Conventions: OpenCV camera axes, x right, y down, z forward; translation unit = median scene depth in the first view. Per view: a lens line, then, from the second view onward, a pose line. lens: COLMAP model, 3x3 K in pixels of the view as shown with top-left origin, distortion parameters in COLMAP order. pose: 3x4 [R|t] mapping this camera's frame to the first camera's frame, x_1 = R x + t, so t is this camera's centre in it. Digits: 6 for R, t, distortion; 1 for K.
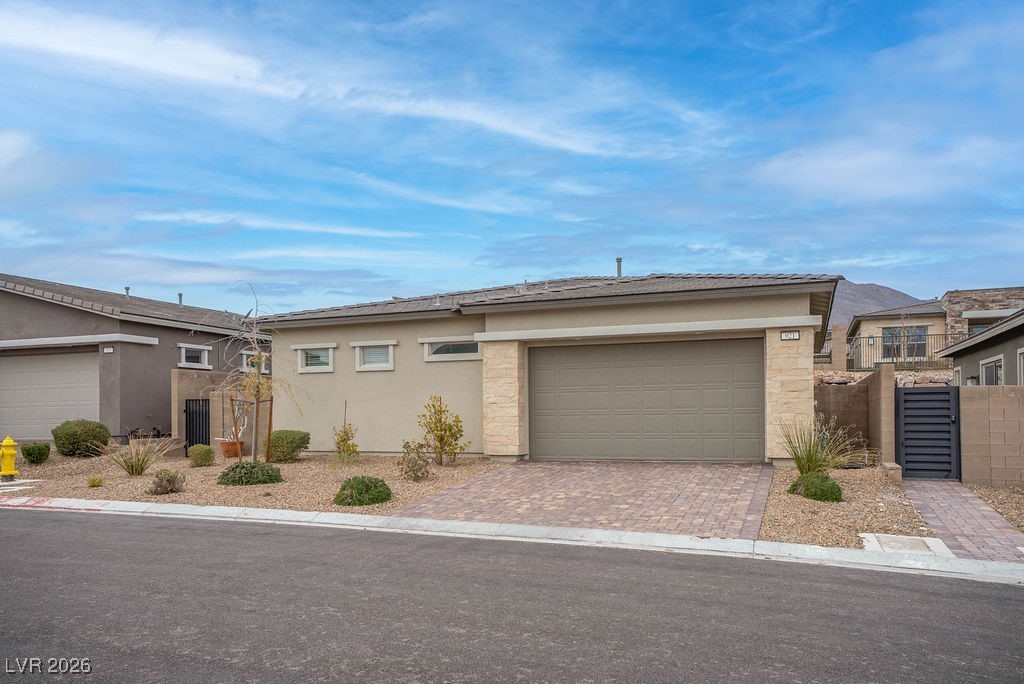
lens RADIAL K [[762.1, 0, 512.0], [0, 762.1, 342.0], [0, 0, 1]] dist [0.003827, 0.001636]
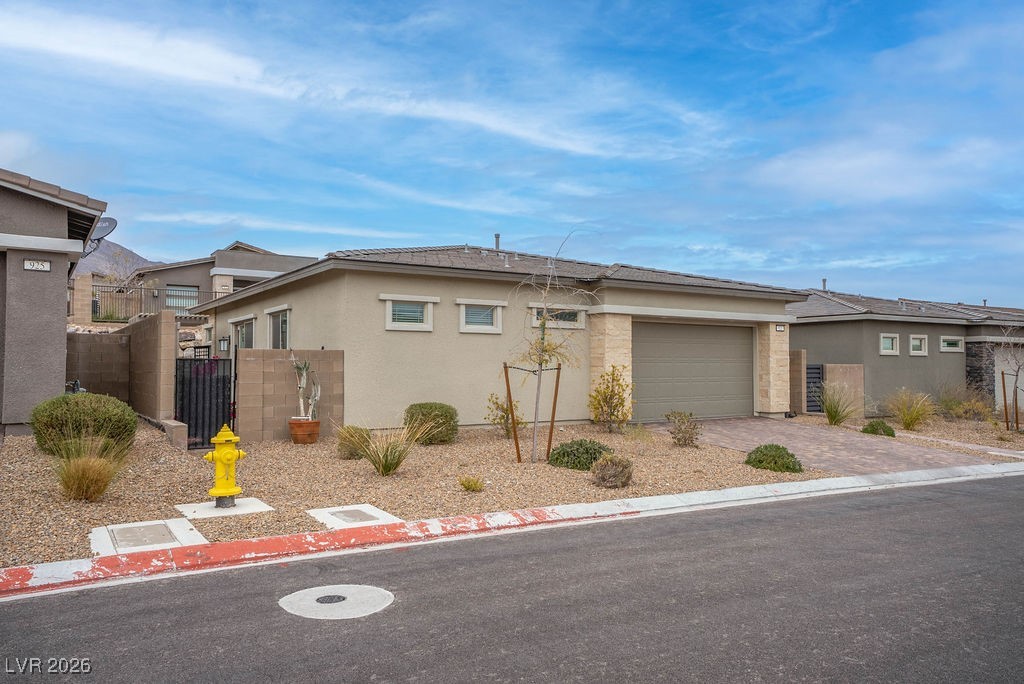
lens RADIAL K [[742.3, 0, 512.0], [0, 742.3, 342.0], [0, 0, 1]] dist [0.001680, 0.000441]
pose [[0.593327, 0.040098, 0.803962, -0.901921], [-0.081566, 0.996613, 0.010490, 0.037786], [-0.800818, -0.071800, 0.594588, 0.485800]]
